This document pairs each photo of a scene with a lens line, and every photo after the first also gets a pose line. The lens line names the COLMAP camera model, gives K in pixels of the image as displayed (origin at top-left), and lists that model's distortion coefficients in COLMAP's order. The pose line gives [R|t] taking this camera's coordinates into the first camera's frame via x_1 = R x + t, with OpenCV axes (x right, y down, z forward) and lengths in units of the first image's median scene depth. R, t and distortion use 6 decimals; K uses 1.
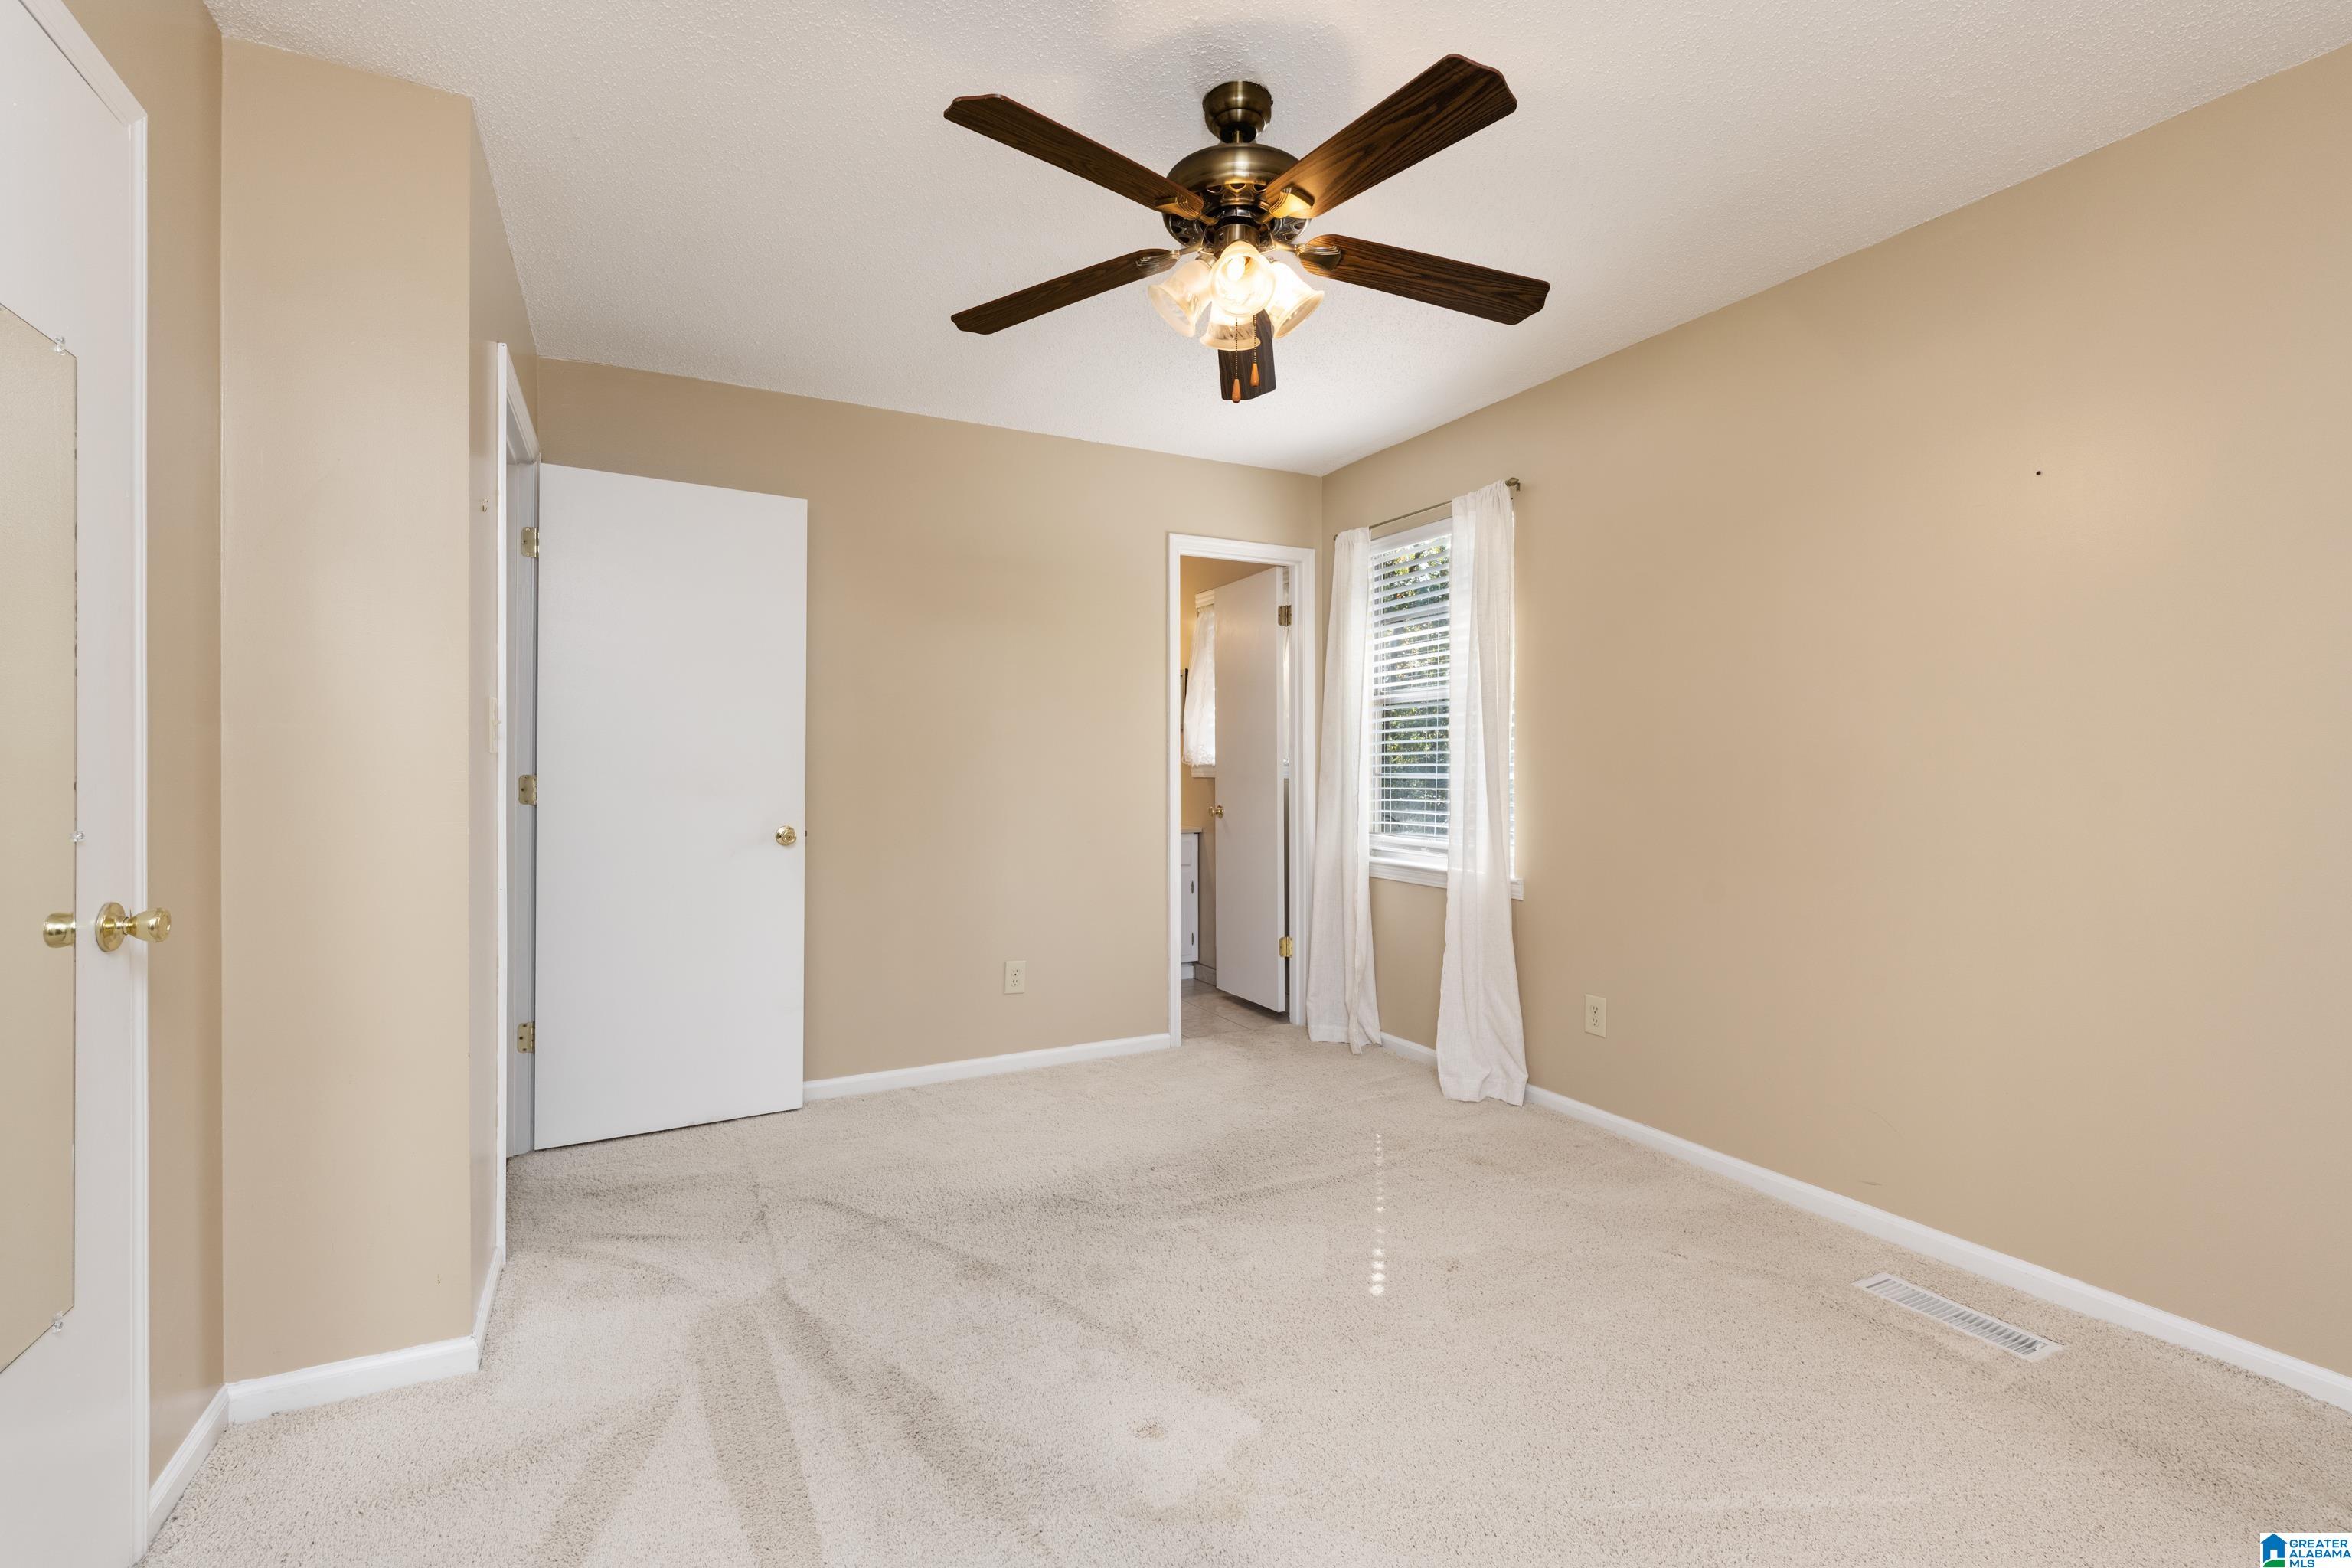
lens RADIAL K [[1022.5, 0, 1184.3], [0, 1022.5, 781.0], [0, 0, 1]] dist [-0.002683, -0.000772]
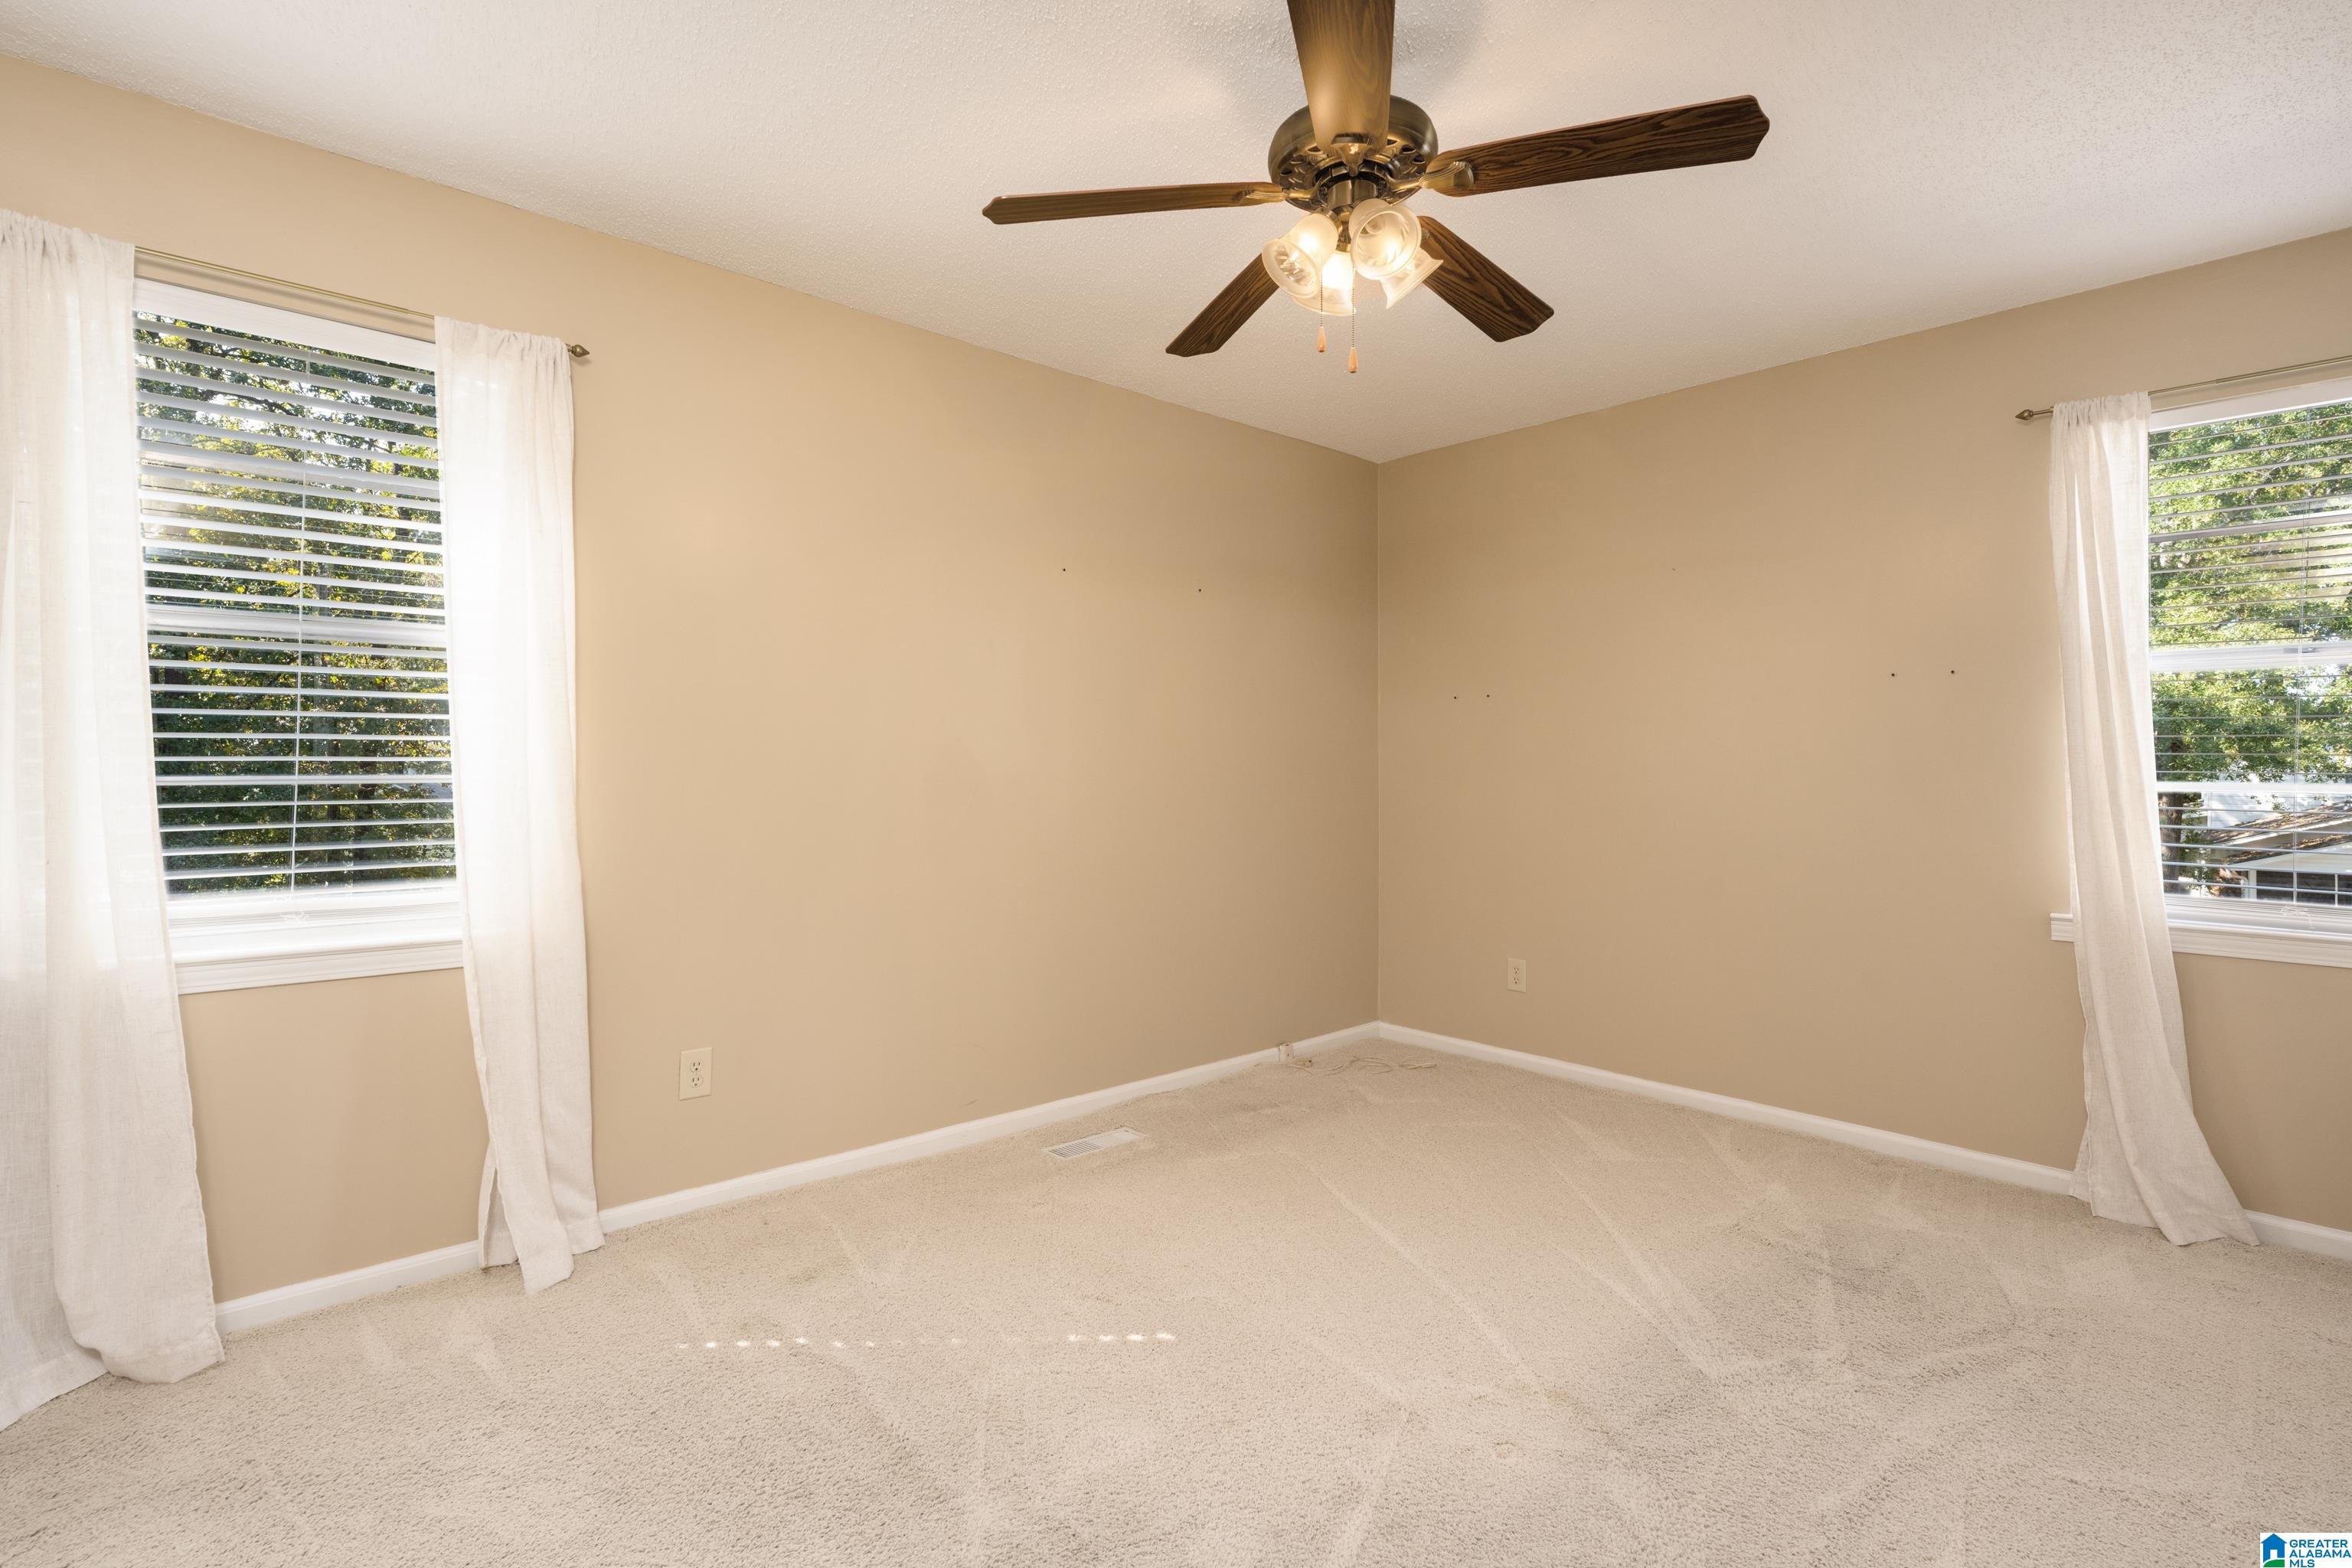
lens RADIAL K [[1087.2, 0, 1182.7], [0, 1087.2, 760.4], [0, 0, 1]] dist [-0.000076, 0.000021]
pose [[-0.233180, 0.006591, 0.972411, -0.485384], [0.014165, 0.999894, -0.003380, -0.007136], [-0.972330, 0.012986, -0.233248, 0.772532]]
